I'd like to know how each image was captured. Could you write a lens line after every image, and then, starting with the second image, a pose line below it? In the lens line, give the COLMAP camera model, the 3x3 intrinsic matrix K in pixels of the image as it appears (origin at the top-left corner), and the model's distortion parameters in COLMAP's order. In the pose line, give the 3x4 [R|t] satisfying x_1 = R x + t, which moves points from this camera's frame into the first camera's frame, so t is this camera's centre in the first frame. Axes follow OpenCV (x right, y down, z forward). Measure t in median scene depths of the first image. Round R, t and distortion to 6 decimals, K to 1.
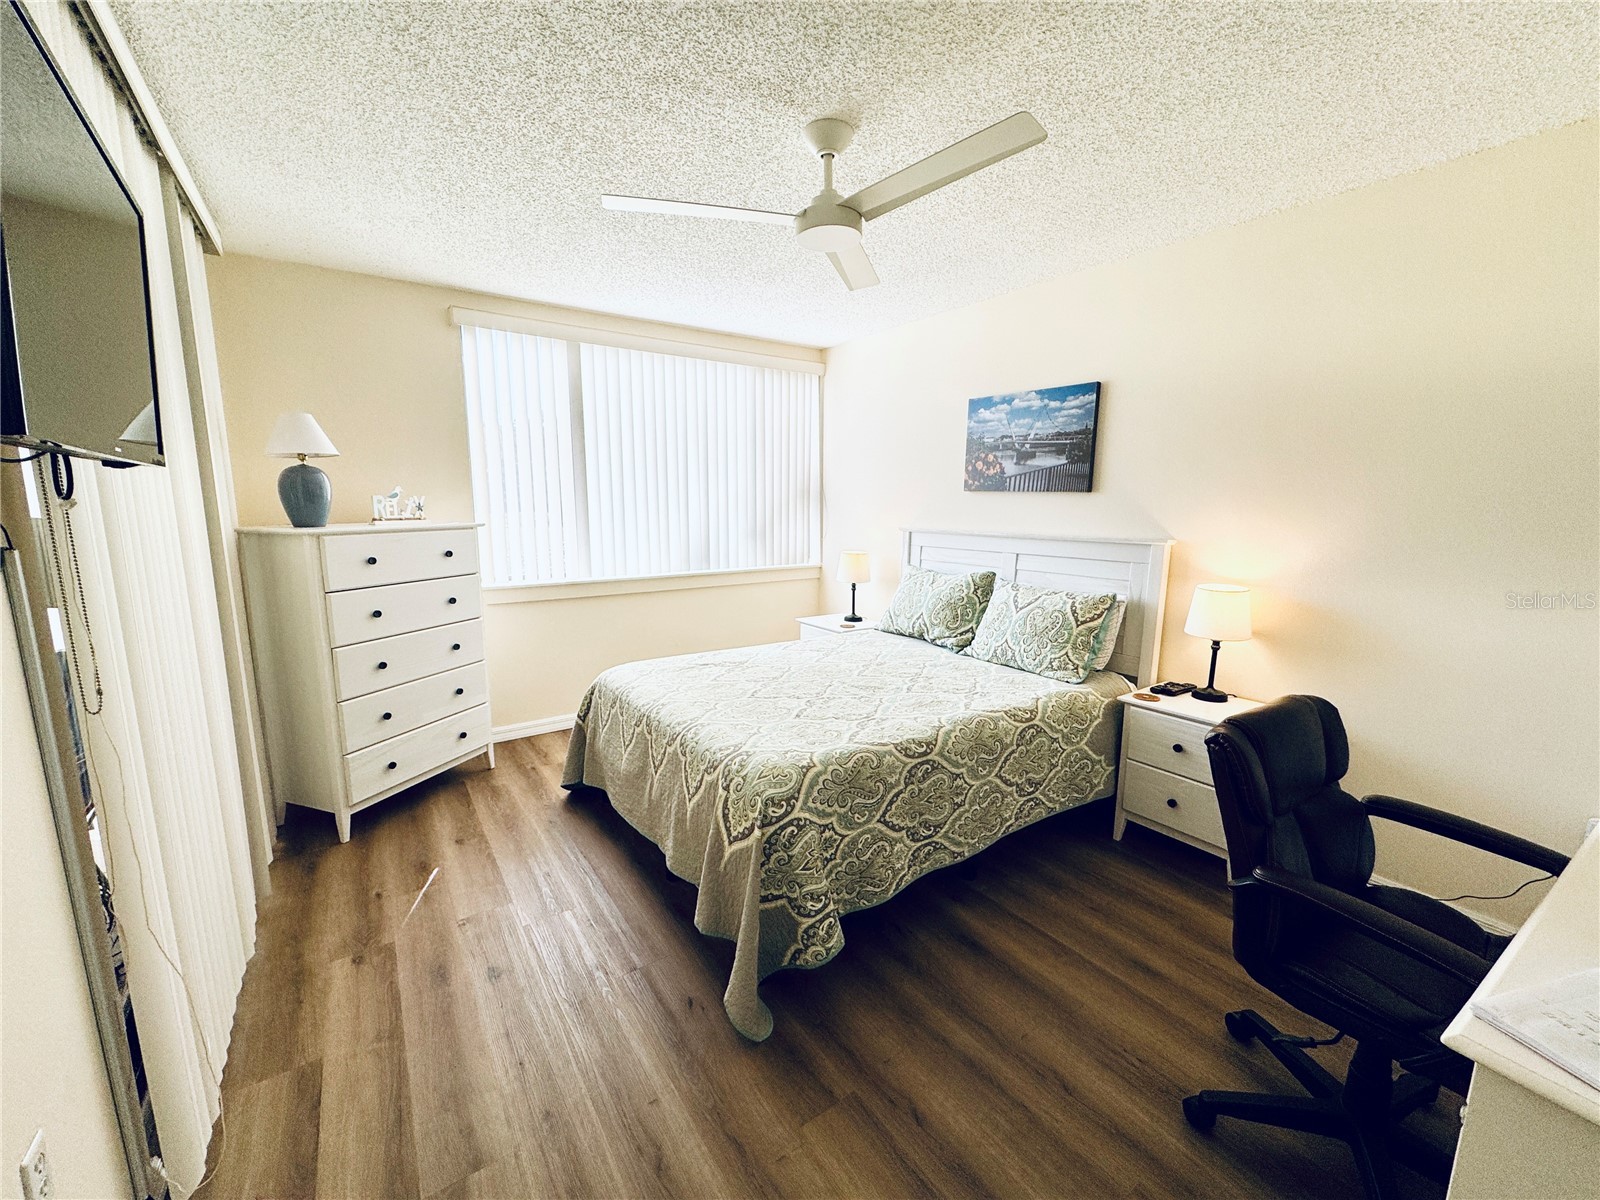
lens RADIAL K [[642.9, 0, 797.6], [0, 642.9, 603.1], [0, 0, 1]] dist [-0.003312, 0.000587]
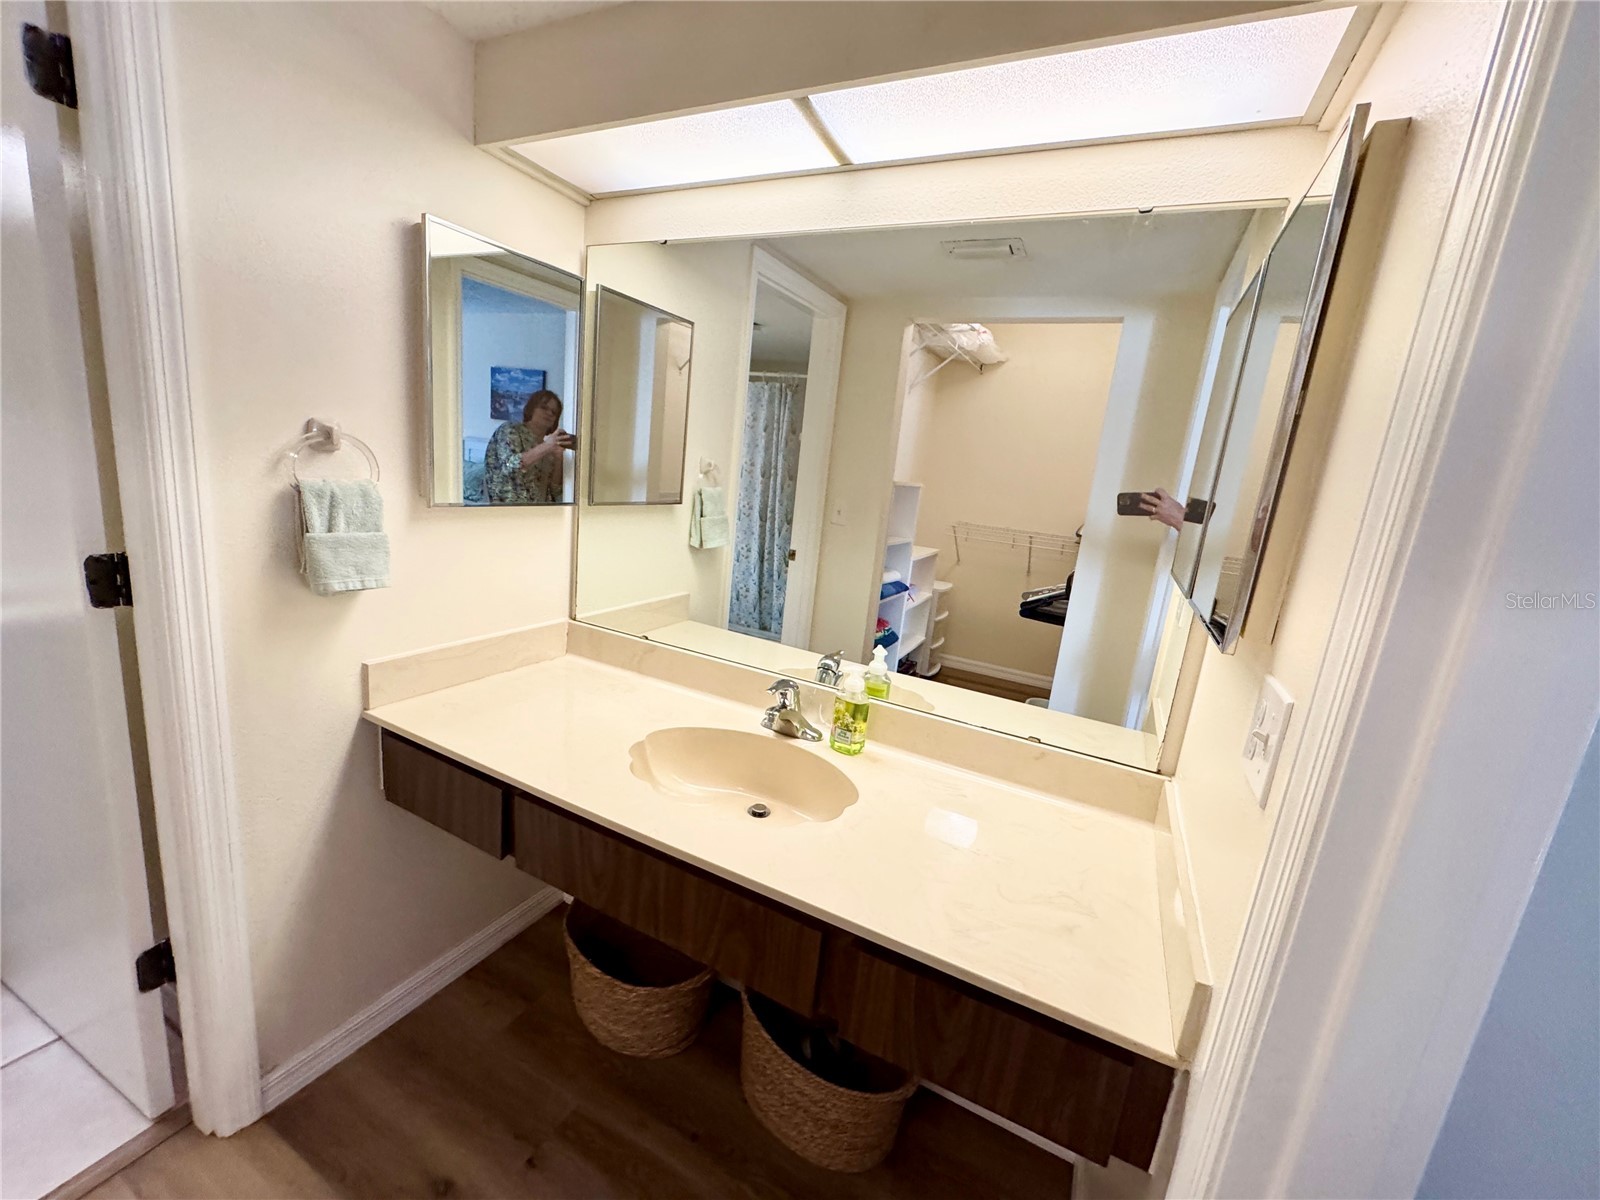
lens RADIAL K [[642.9, 0, 800.8], [0, 642.9, 602.3], [0, 0, 1]] dist [-0.003312, 0.000587]
pose [[0.876757, -0.021427, 0.480456, 0.155485], [-0.018267, 0.996802, 0.077789, 0.187280], [-0.480587, -0.076978, 0.873562, -1.061538]]
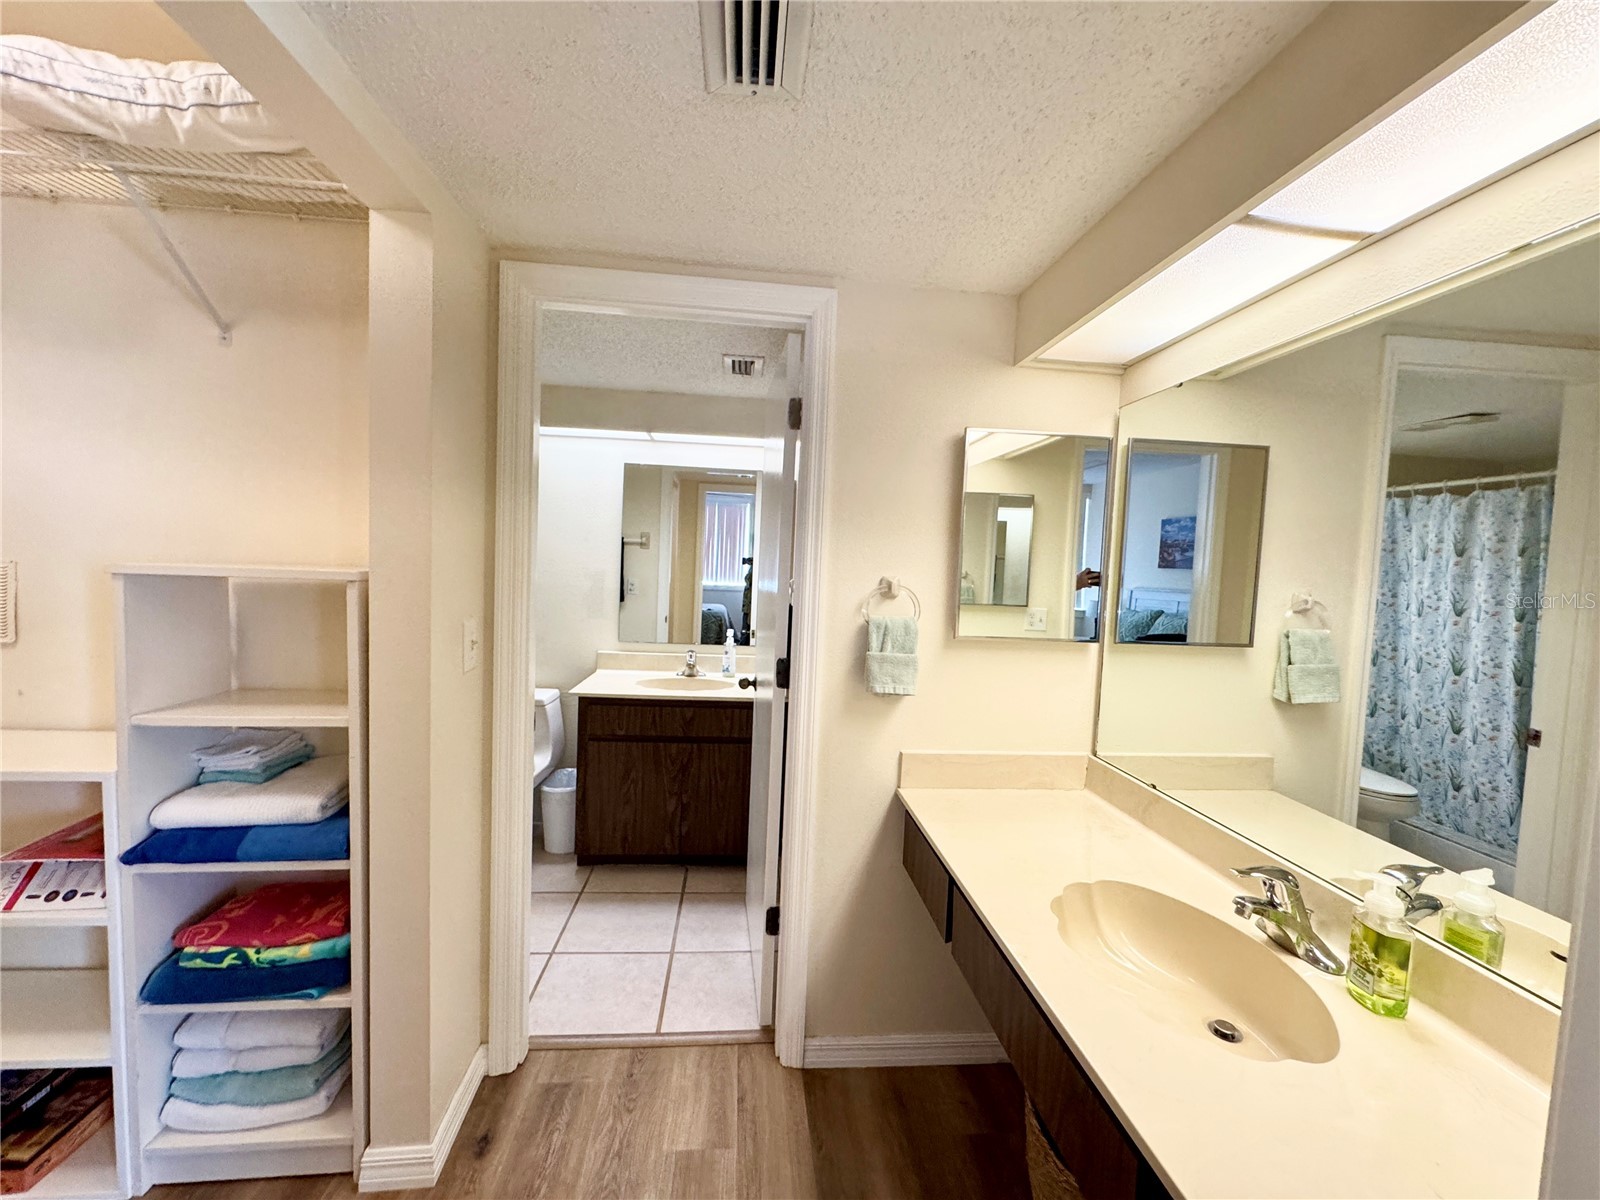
lens RADIAL K [[642.9, 0, 798.9], [0, 642.9, 601.8], [0, 0, 1]] dist [-0.003312, 0.000587]
pose [[0.868171, 0.054236, -0.493292, 0.293499], [-0.109290, 0.990502, -0.083441, 0.191352], [0.484081, 0.126353, 0.865852, -1.107395]]
